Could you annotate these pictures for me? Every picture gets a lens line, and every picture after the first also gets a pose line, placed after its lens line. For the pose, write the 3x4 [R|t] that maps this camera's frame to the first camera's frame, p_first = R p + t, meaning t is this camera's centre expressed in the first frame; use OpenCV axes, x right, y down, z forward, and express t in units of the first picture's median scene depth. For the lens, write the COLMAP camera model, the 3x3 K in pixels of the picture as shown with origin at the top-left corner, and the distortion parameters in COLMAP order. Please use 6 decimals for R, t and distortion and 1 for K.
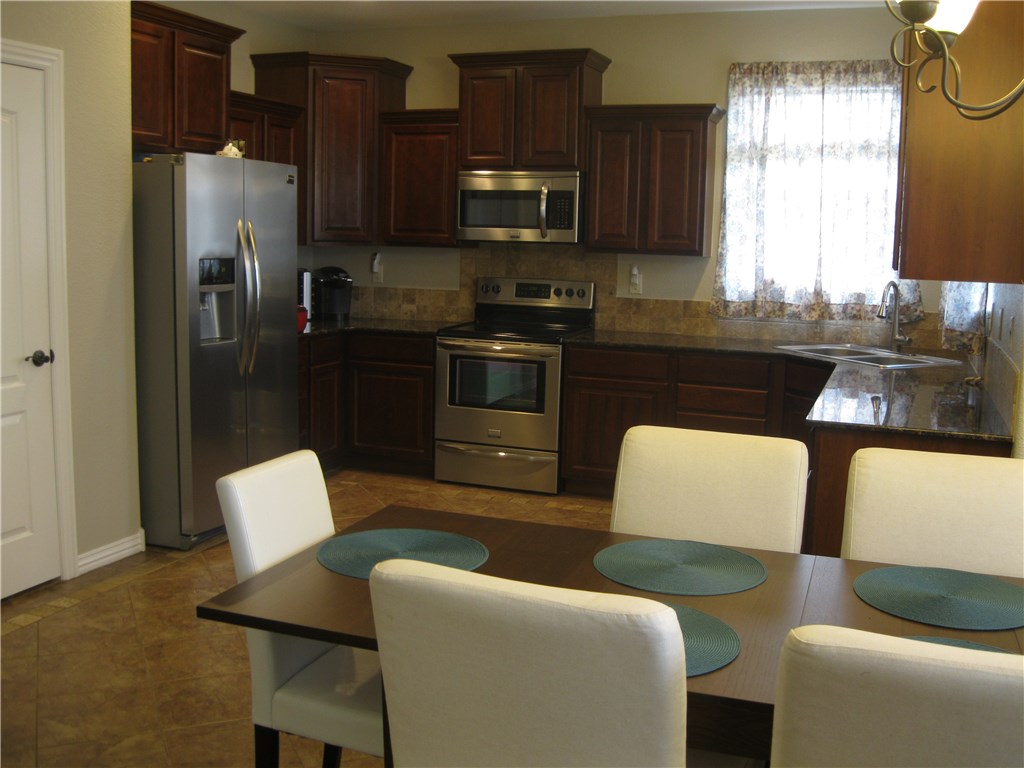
lens RADIAL K [[1043.8, 0, 510.9], [0, 1043.8, 383.1], [0, 0, 1]] dist [-0.095753, 0.000000]
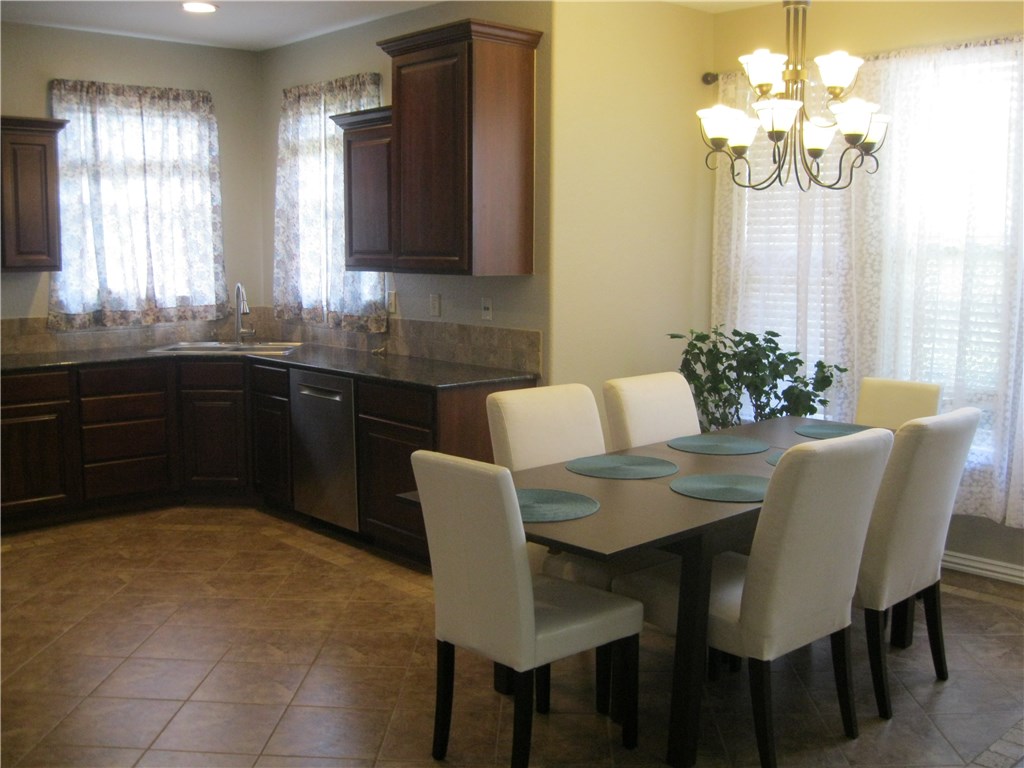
lens RADIAL K [[1043.8, 0, 511.5], [0, 1043.8, 385.6], [0, 0, 1]] dist [-0.095753, 0.000000]
pose [[0.453533, -0.140257, 0.880134, -0.502711], [0.137130, 0.986762, 0.086586, -0.039676], [-0.880626, 0.081423, 0.466763, 0.169357]]
